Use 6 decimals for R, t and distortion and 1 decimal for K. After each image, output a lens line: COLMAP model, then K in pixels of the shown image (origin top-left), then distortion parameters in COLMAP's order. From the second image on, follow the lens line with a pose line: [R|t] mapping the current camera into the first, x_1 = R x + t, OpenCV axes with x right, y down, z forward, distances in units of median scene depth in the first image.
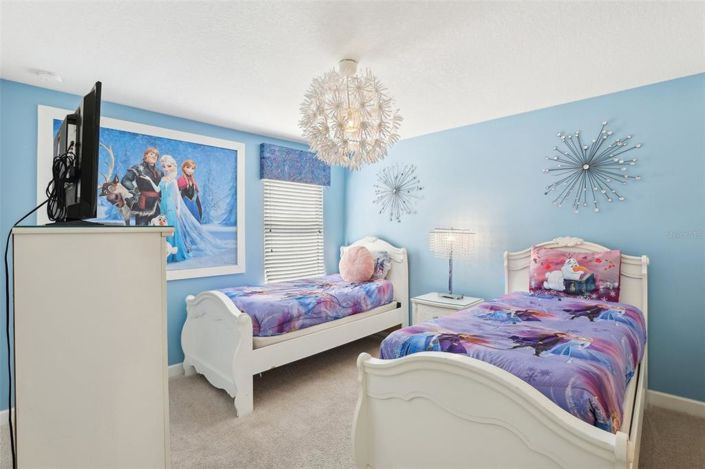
lens RADIAL K [[334.7, 0, 360.5], [0, 334.7, 233.0], [0, 0, 1]] dist [-0.032355, 0.000063]
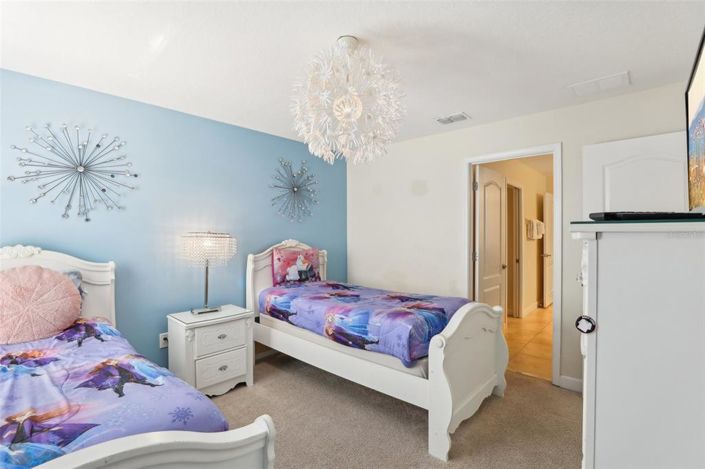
lens RADIAL K [[334.7, 0, 360.5], [0, 334.7, 233.0], [0, 0, 1]] dist [-0.032355, 0.000063]
pose [[-0.012527, 0.014167, 0.999821, -0.715732], [0.012763, 0.999820, -0.014007, 0.007363], [-0.999840, 0.012585, -0.012706, 0.729758]]
